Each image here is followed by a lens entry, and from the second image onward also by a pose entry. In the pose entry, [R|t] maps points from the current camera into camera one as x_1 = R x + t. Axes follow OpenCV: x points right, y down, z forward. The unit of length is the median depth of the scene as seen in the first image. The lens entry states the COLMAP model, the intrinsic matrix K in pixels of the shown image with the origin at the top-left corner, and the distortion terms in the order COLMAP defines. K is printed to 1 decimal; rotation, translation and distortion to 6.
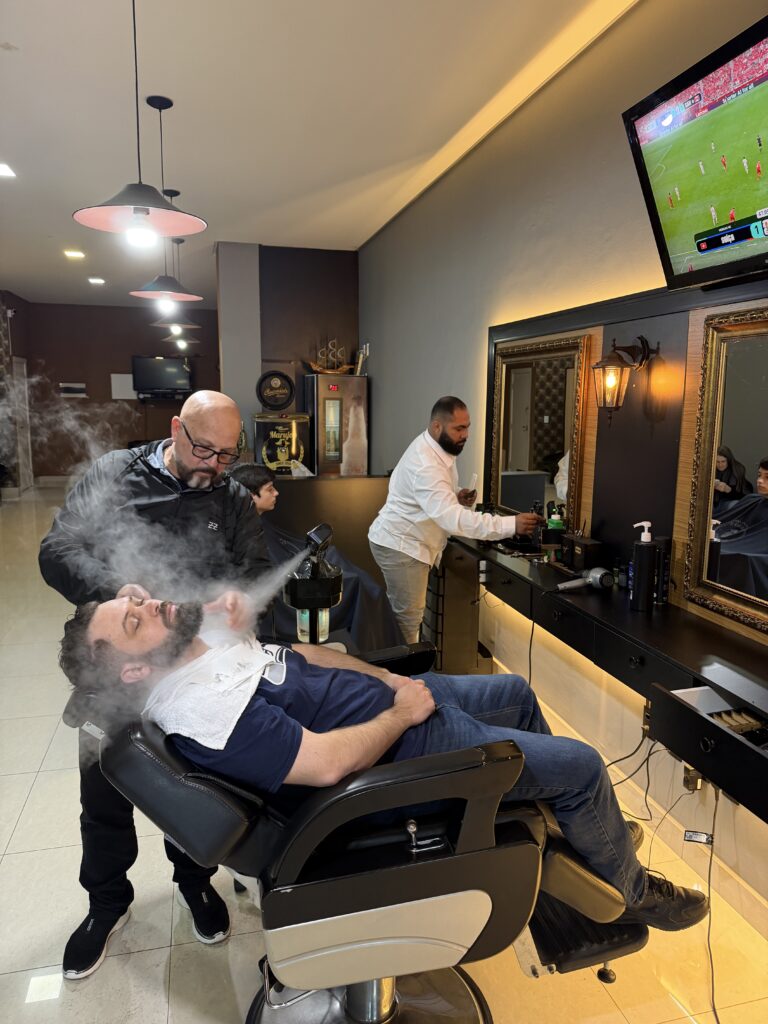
lens RADIAL K [[706.8, 0, 382.4], [0, 706.8, 504.0], [0, 0, 1]] dist [0.069659, -0.093962]
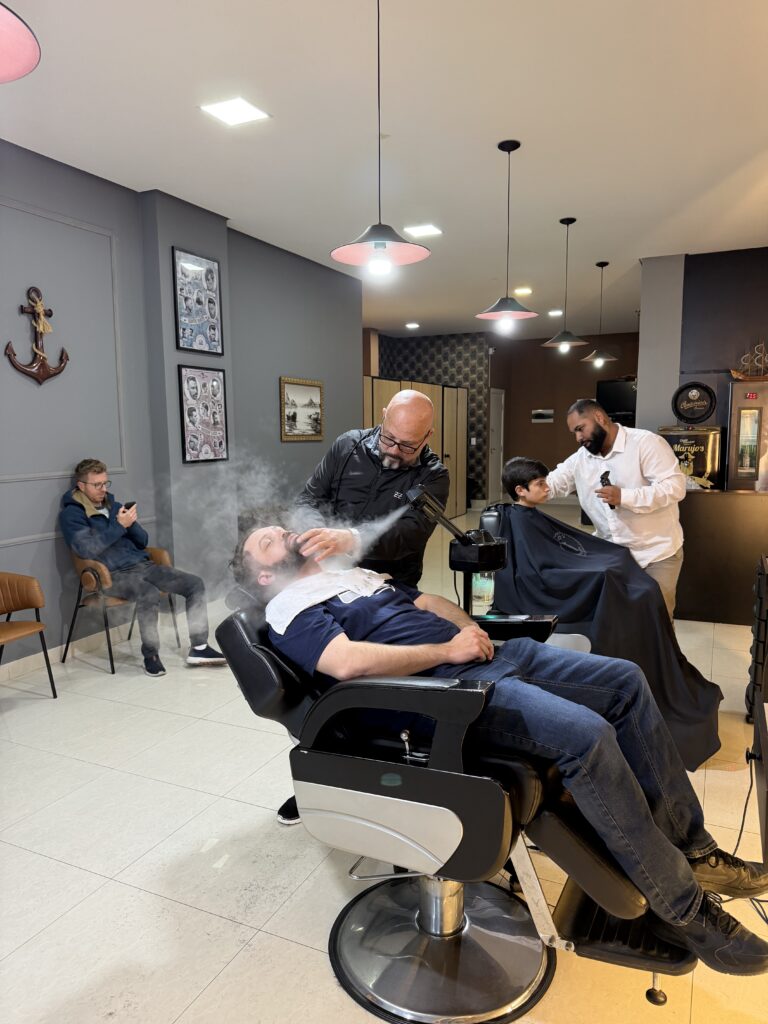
lens RADIAL K [[708.4, 0, 378.7], [0, 708.4, 511.0], [0, 0, 1]] dist [0.052609, -0.068081]
pose [[0.765234, 0.054354, -0.641453, 0.463818], [-0.075337, 0.997144, -0.005380, 0.062531], [0.639328, 0.052442, 0.767143, 0.043018]]
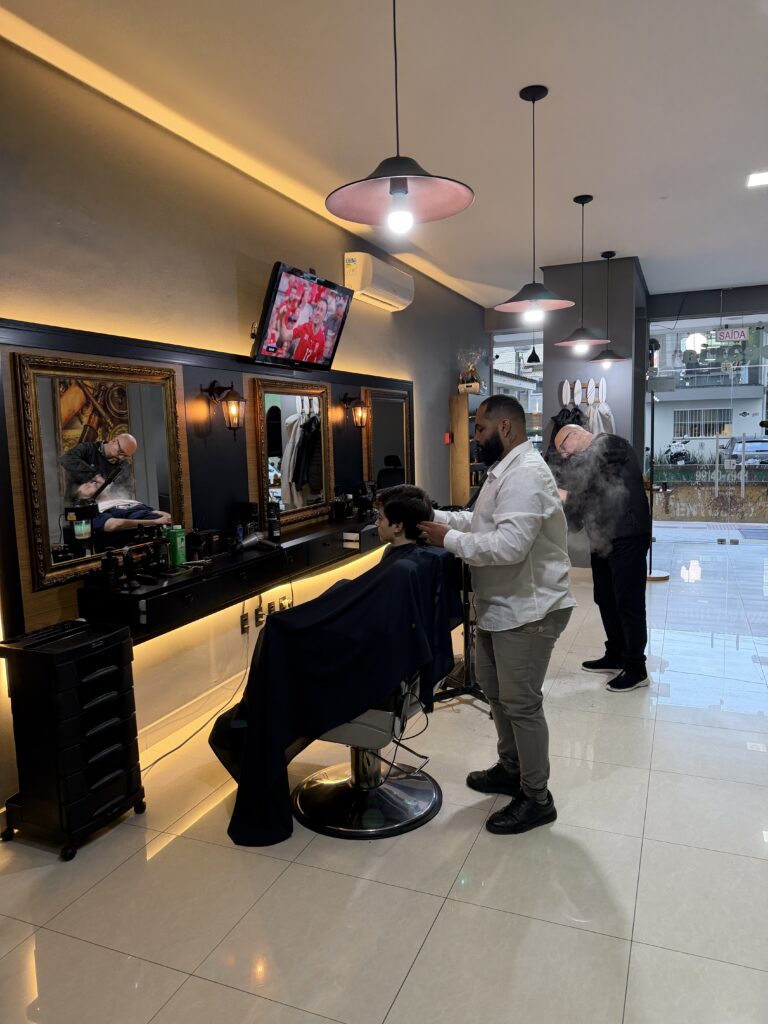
lens RADIAL K [[708.1, 0, 384.0], [0, 708.1, 512.0], [0, 0, 1]] dist [0.051726, -0.063402]
pose [[-0.795234, -0.059311, 0.603394, -0.943341], [0.108664, 0.965147, 0.238082, -0.323712], [-0.596485, 0.254898, -0.761073, 2.257357]]
